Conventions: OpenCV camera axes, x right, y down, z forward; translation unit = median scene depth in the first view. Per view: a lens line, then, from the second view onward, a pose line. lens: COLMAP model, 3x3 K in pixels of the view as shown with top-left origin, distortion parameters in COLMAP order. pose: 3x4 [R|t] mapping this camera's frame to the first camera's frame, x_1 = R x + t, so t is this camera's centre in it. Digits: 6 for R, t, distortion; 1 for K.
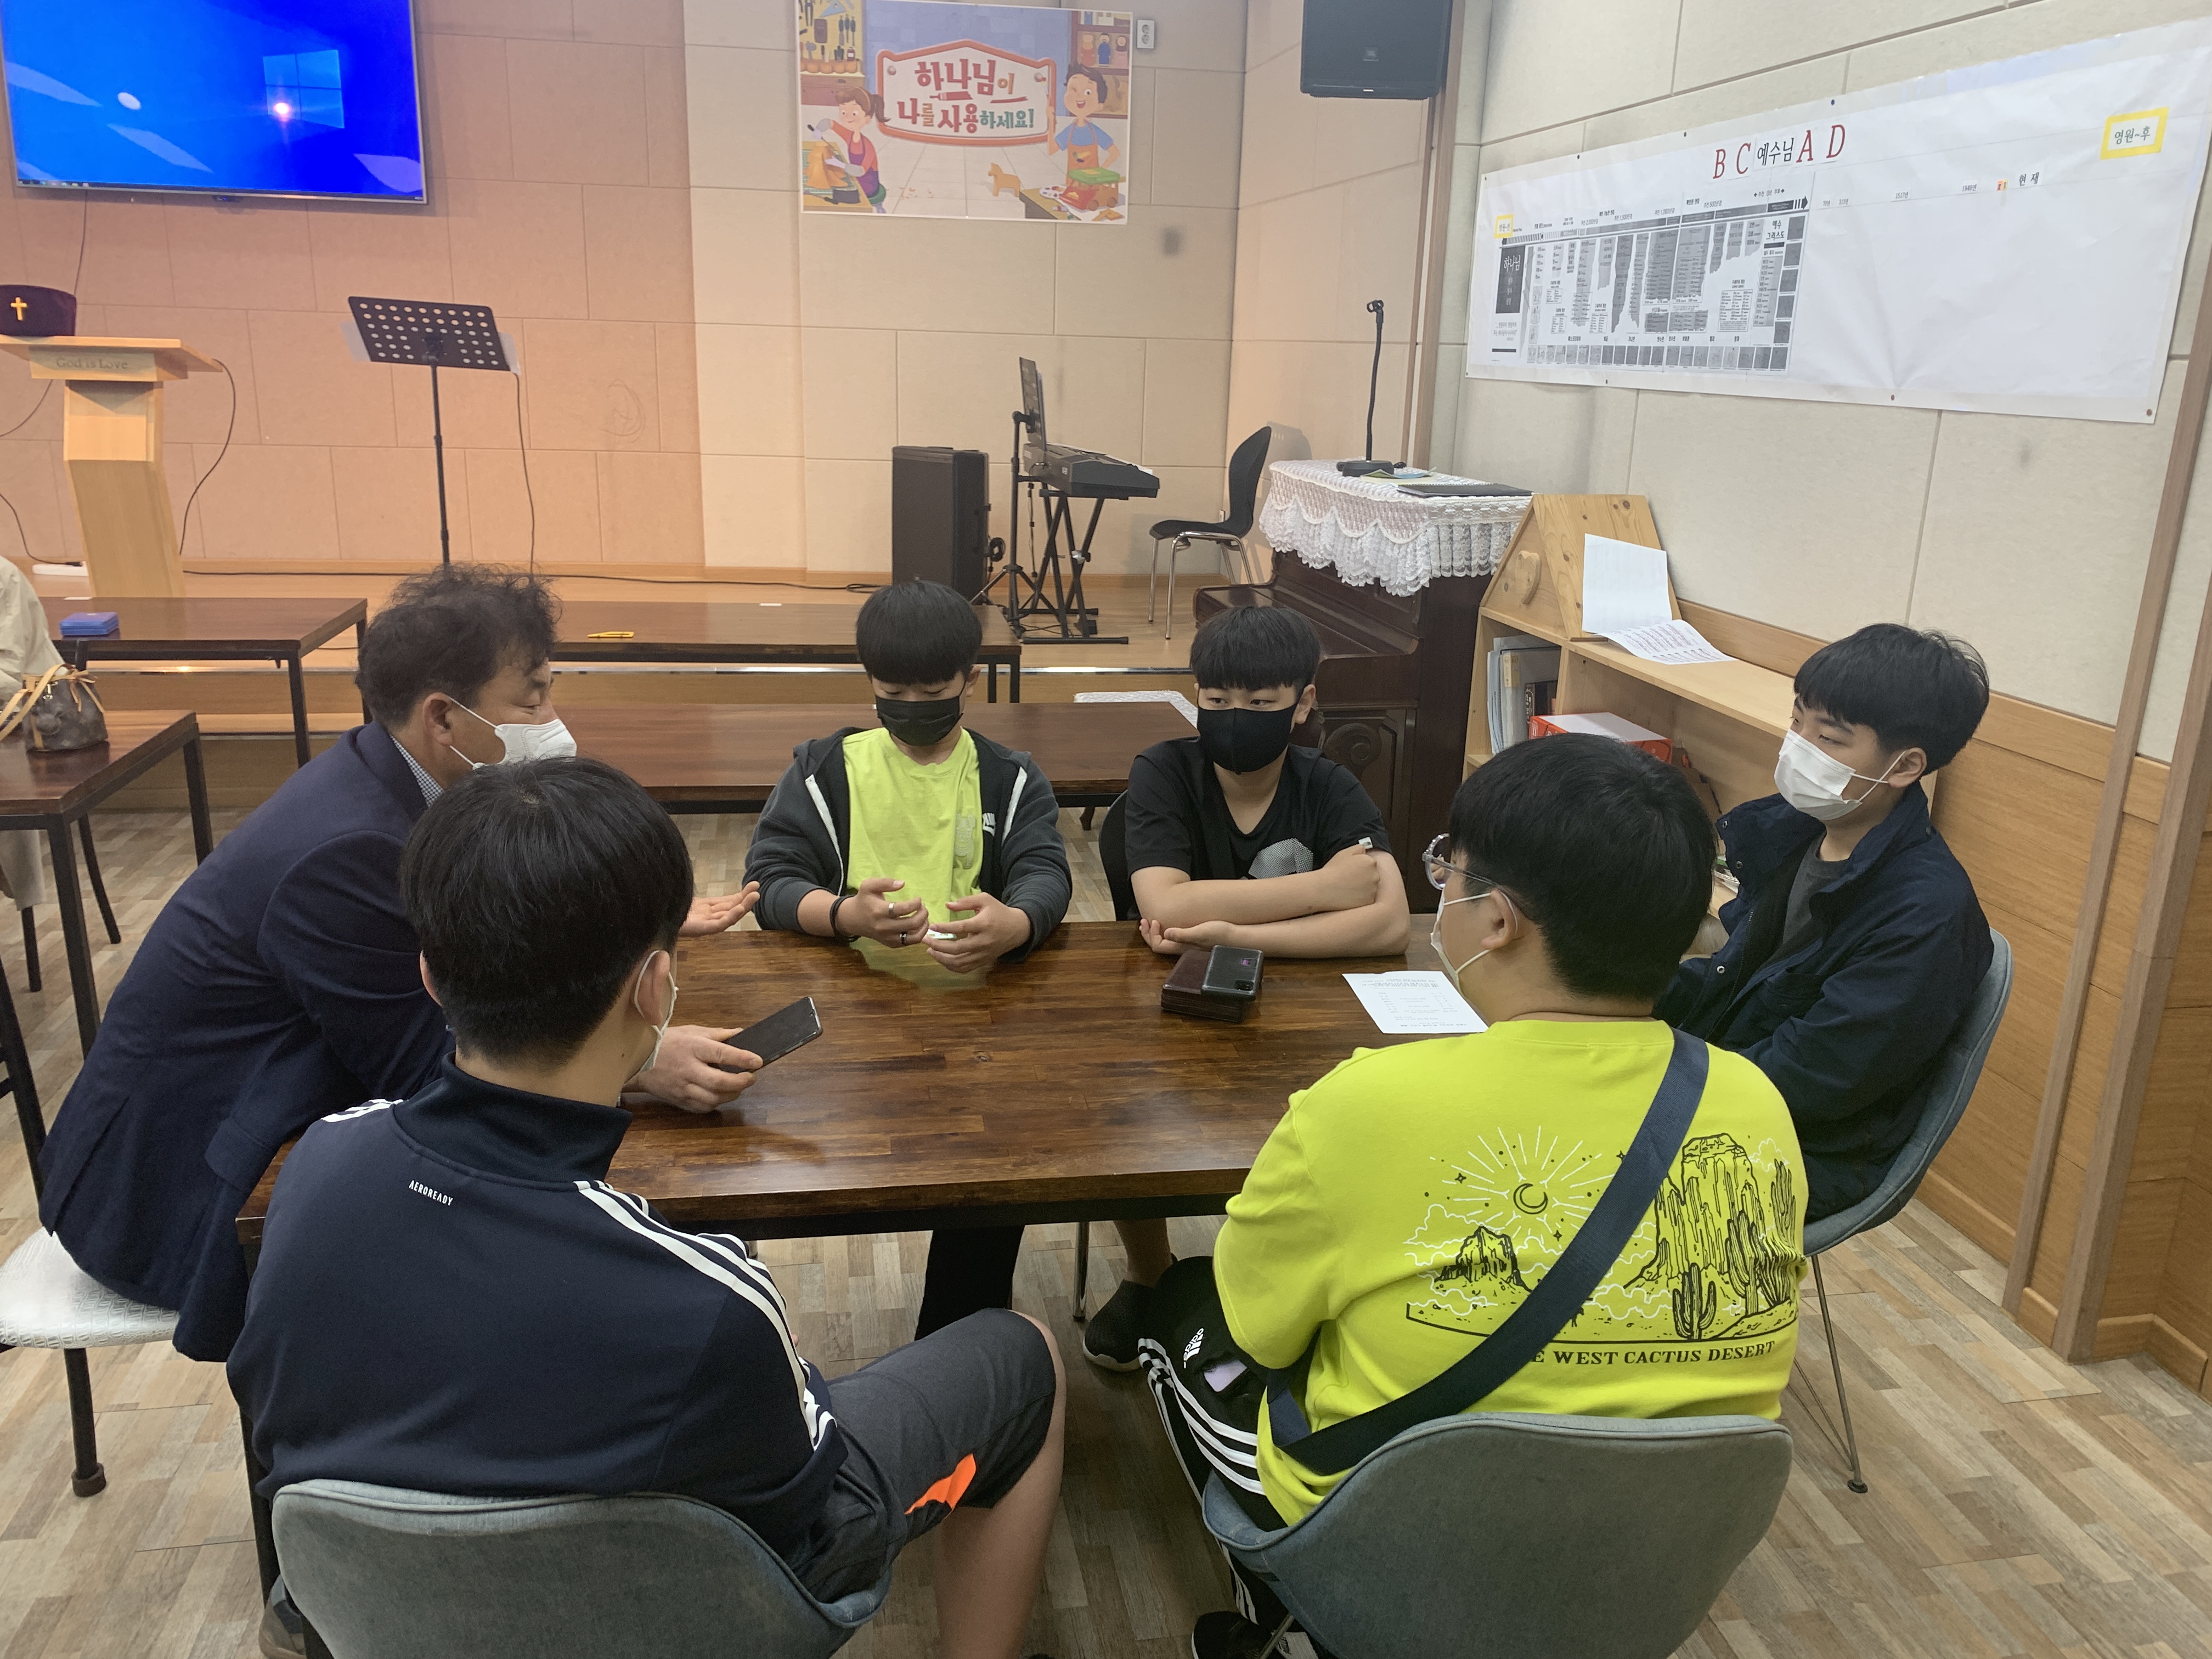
lens RADIAL K [[1771.3, 0, 1054.6], [0, 1771.3, 834.0], [0, 0, 1]] dist [-0.007246, -0.005813]
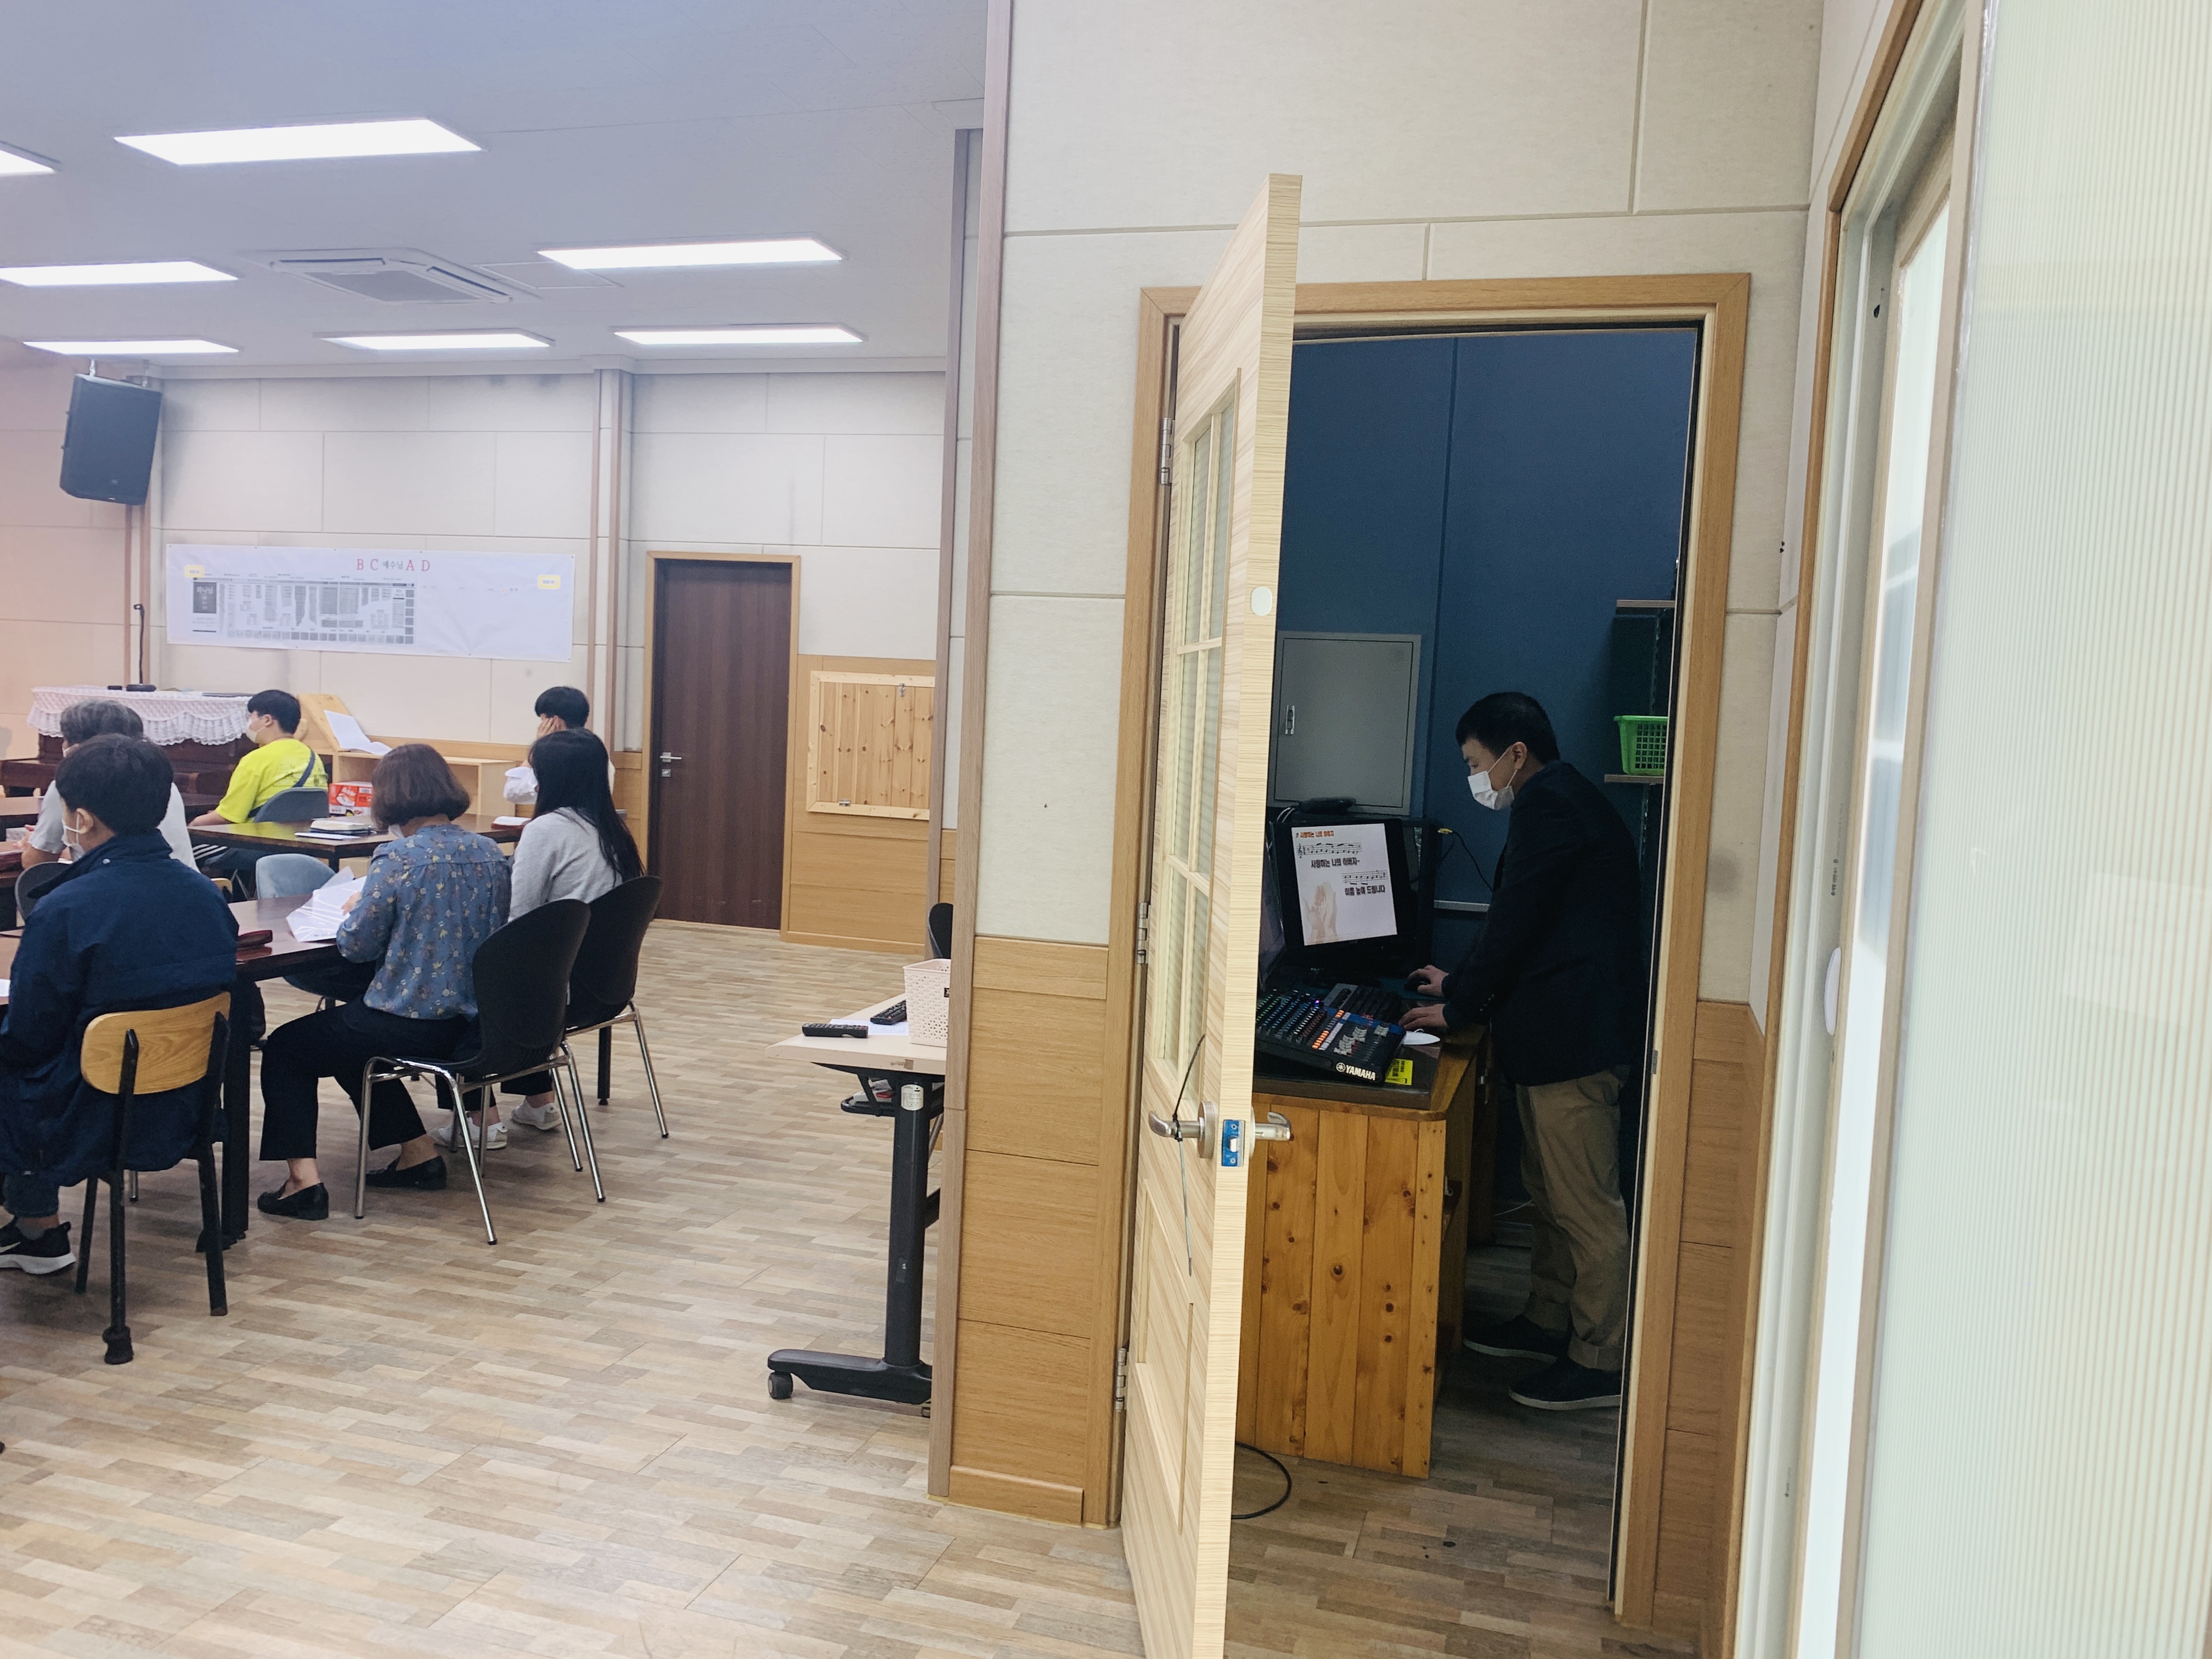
lens RADIAL K [[1692.5, 0, 1099.7], [0, 1692.5, 822.2], [0, 0, 1]] dist [0.005995, -0.003869]
pose [[0.463300, -0.068294, 0.883566, -0.682376], [0.205556, 0.978116, -0.032182, 0.146970], [-0.862032, 0.196532, 0.467199, -0.514763]]
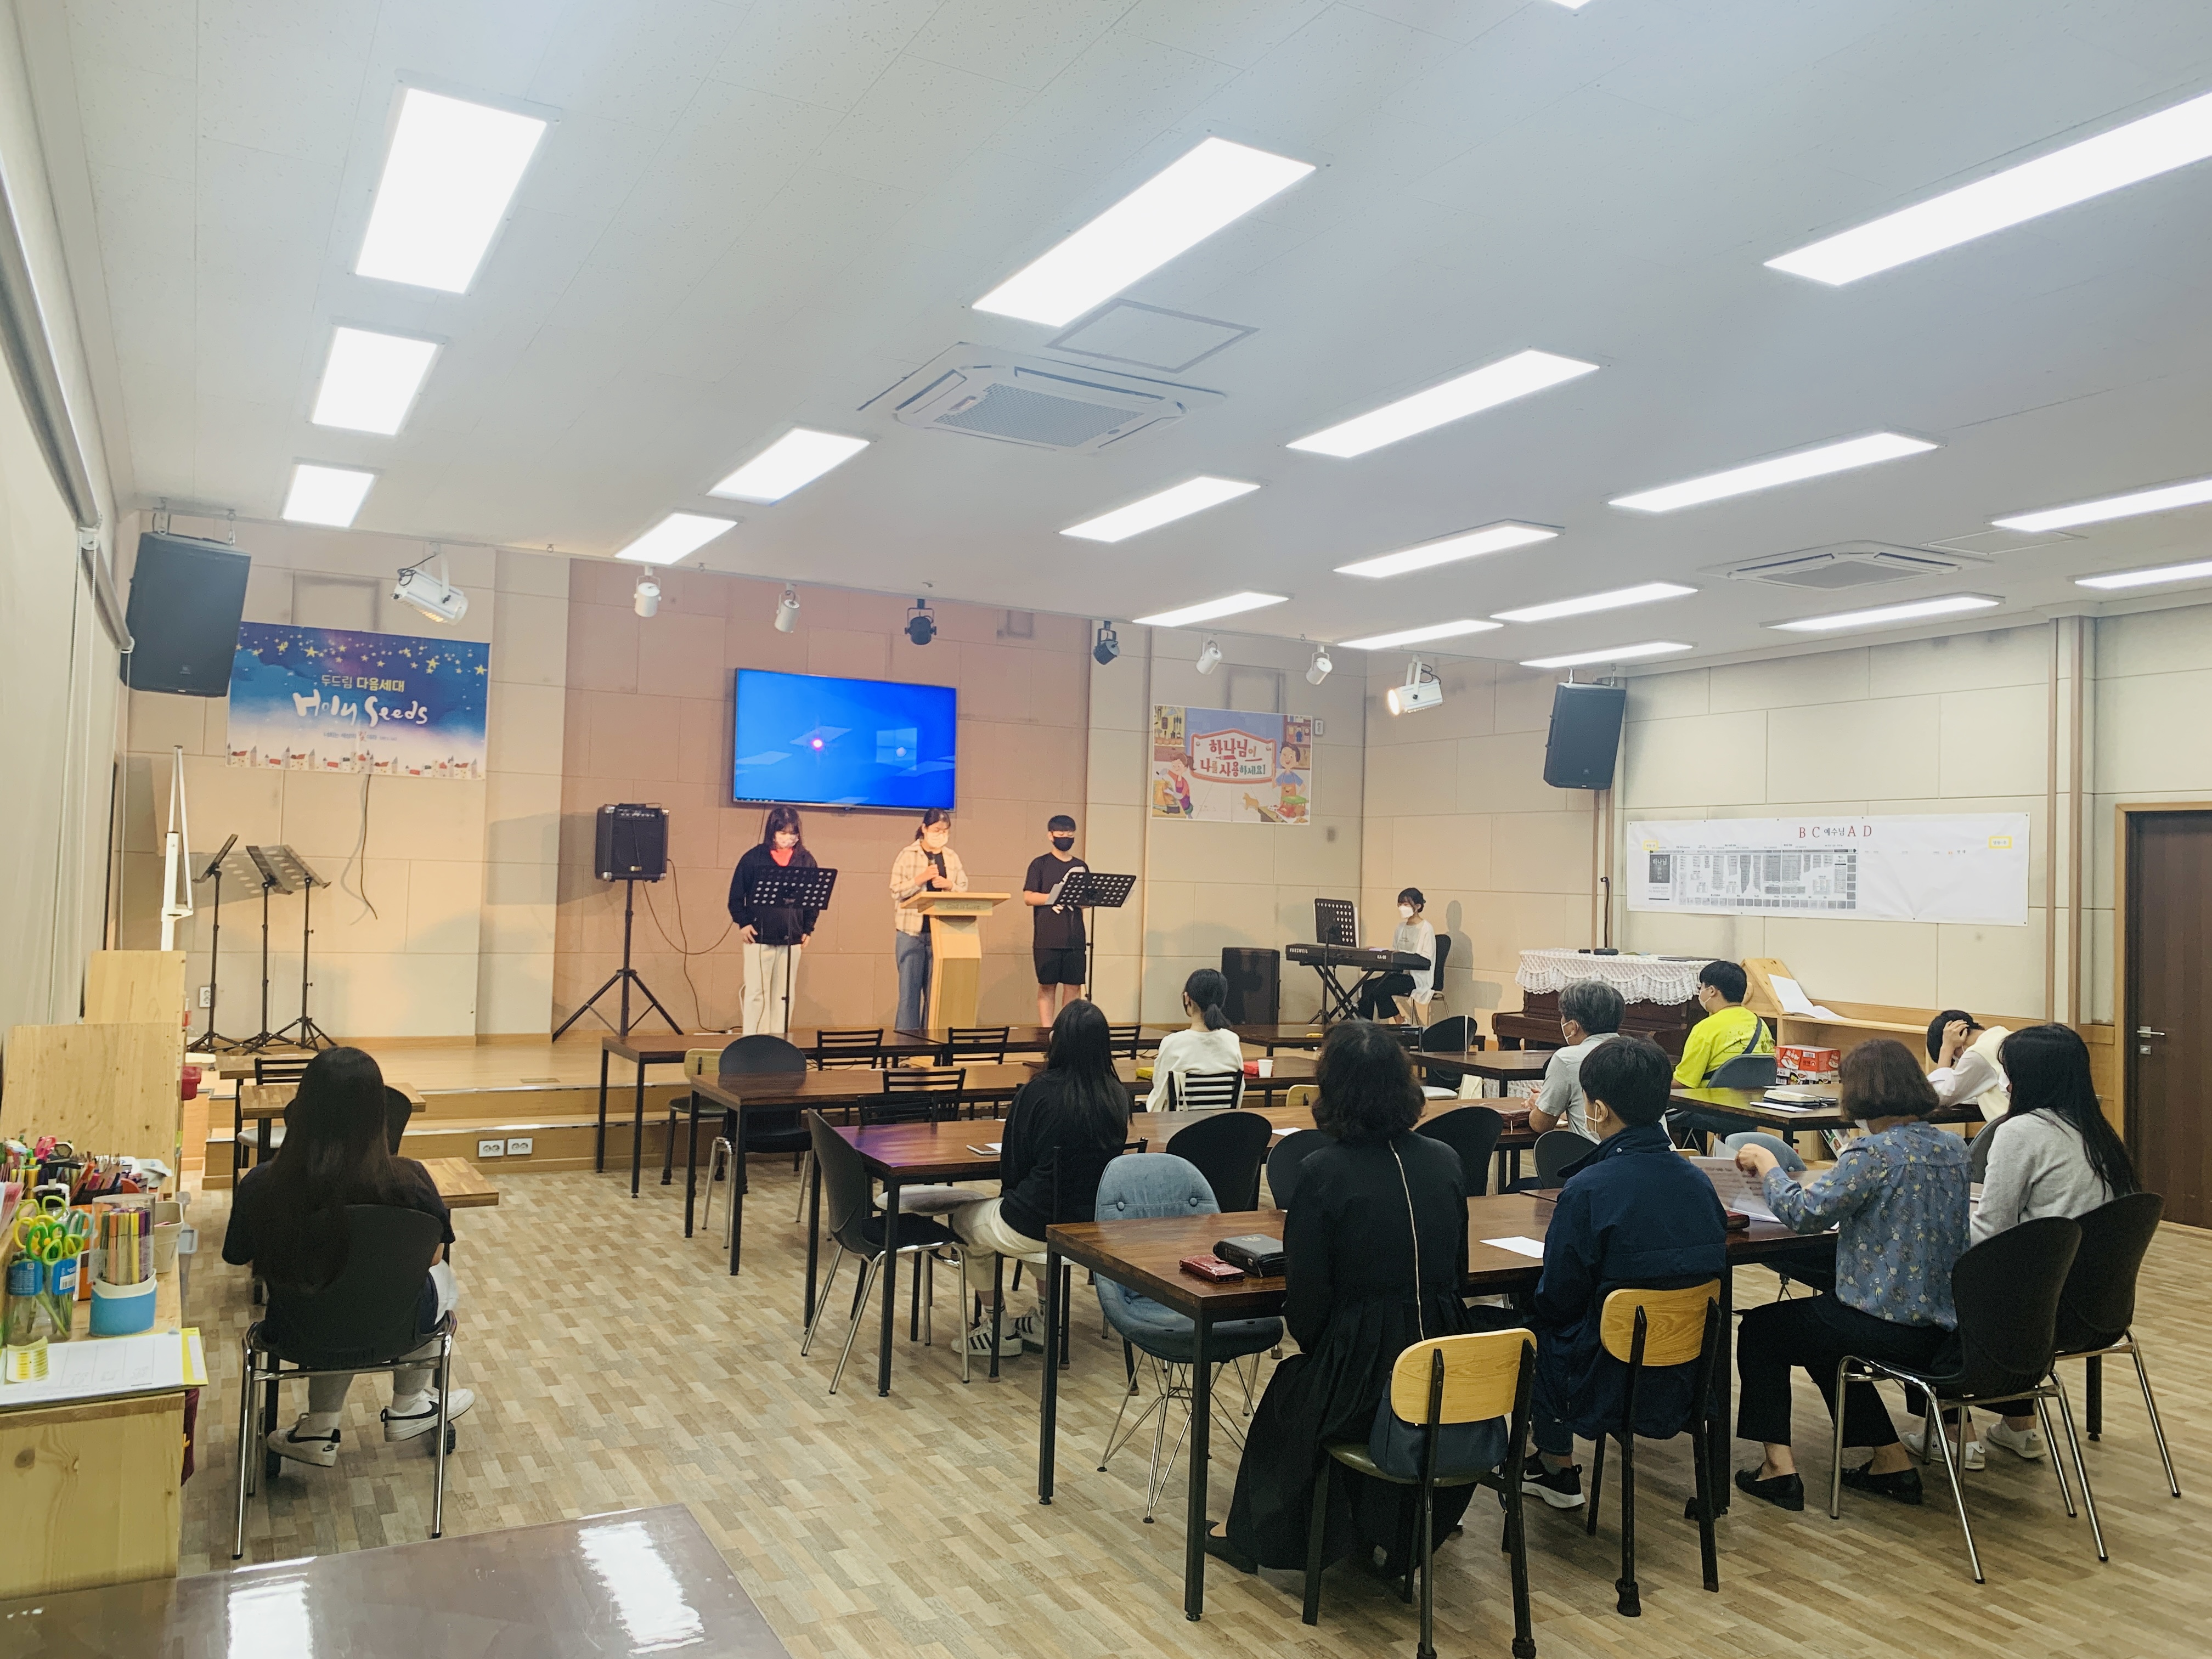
lens RADIAL K [[1698.7, 0, 1106.6], [0, 1698.7, 819.8], [0, 0, 1]] dist [0.082689, -0.148039]
pose [[0.953236, 0.011061, 0.302026, -0.715878], [0.078694, 0.955775, -0.283373, 0.127033], [-0.291803, 0.293889, 0.910209, -0.533570]]
